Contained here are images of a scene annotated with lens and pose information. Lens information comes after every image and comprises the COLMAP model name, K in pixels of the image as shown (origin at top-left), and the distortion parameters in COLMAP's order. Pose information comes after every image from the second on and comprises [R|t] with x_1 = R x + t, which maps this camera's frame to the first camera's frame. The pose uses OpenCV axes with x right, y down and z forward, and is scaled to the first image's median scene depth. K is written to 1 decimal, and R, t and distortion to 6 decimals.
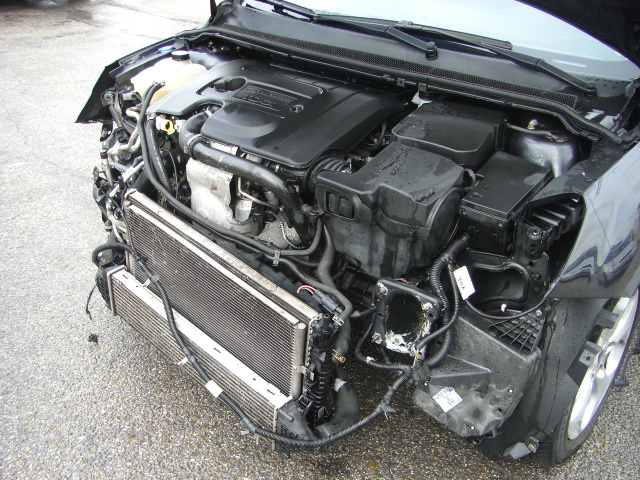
lens RADIAL K [[722.2, 0, 308.0], [0, 722.2, 278.2], [0, 0, 1]] dist [-0.186078, 0.089979]
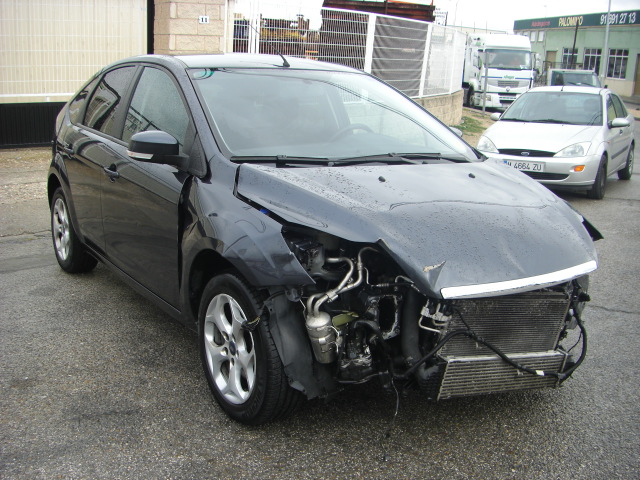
lens RADIAL K [[722.2, 0, 308.0], [0, 722.2, 278.2], [0, 0, 1]] dist [-0.186078, 0.089979]
pose [[0.291686, -0.280237, 0.914542, -1.732834], [0.452522, 0.882781, 0.126176, -0.484769], [-0.842700, 0.377047, 0.384308, 0.778531]]
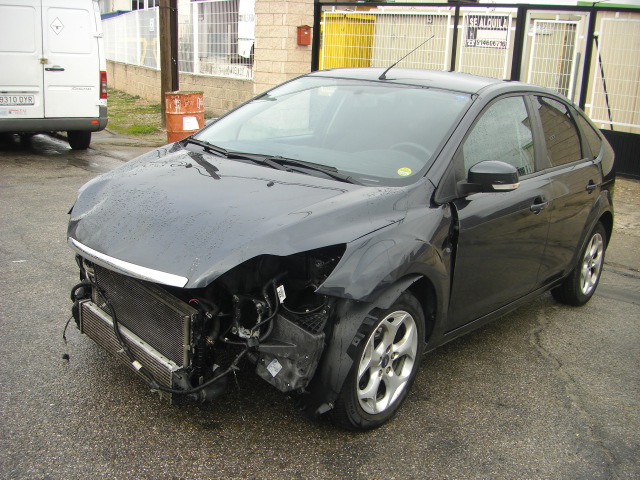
lens RADIAL K [[722.2, 0, 308.0], [0, 722.2, 278.2], [0, 0, 1]] dist [-0.186078, 0.089979]
pose [[0.999212, 0.036346, 0.015971, 0.227651], [-0.031864, 0.974191, -0.223466, 0.321104], [-0.023681, 0.222781, 0.974581, -0.638263]]
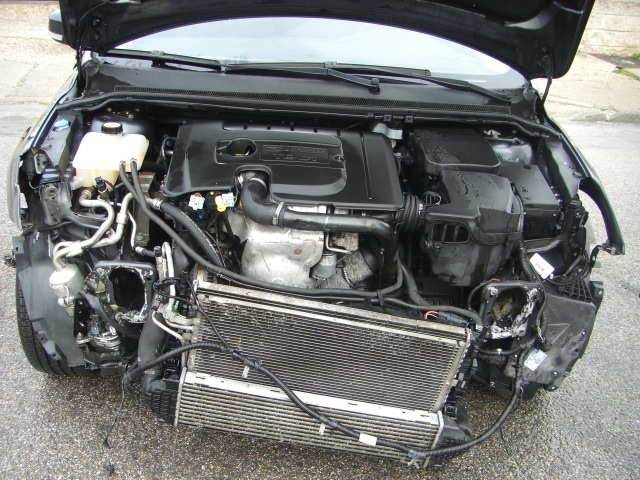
lens RADIAL K [[722.2, 0, 308.0], [0, 722.2, 278.2], [0, 0, 1]] dist [-0.186078, 0.089979]
pose [[0.742218, -0.290802, 0.603777, -0.771587], [0.297084, 0.950358, 0.092525, -0.191114], [-0.600710, 0.110699, 0.791766, 0.228242]]
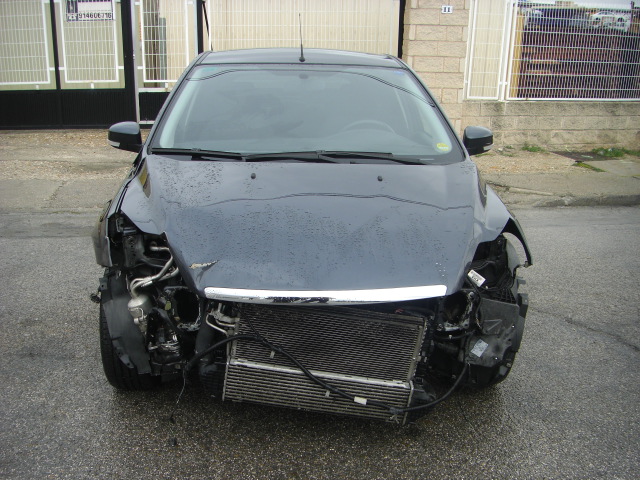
lens RADIAL K [[722.2, 0, 308.0], [0, 722.2, 278.2], [0, 0, 1]] dist [-0.186078, 0.089979]
pose [[0.728302, -0.224031, 0.647601, -1.130476], [0.344274, 0.936745, -0.063118, -0.022440], [-0.592497, 0.268921, 0.759361, -0.104307]]
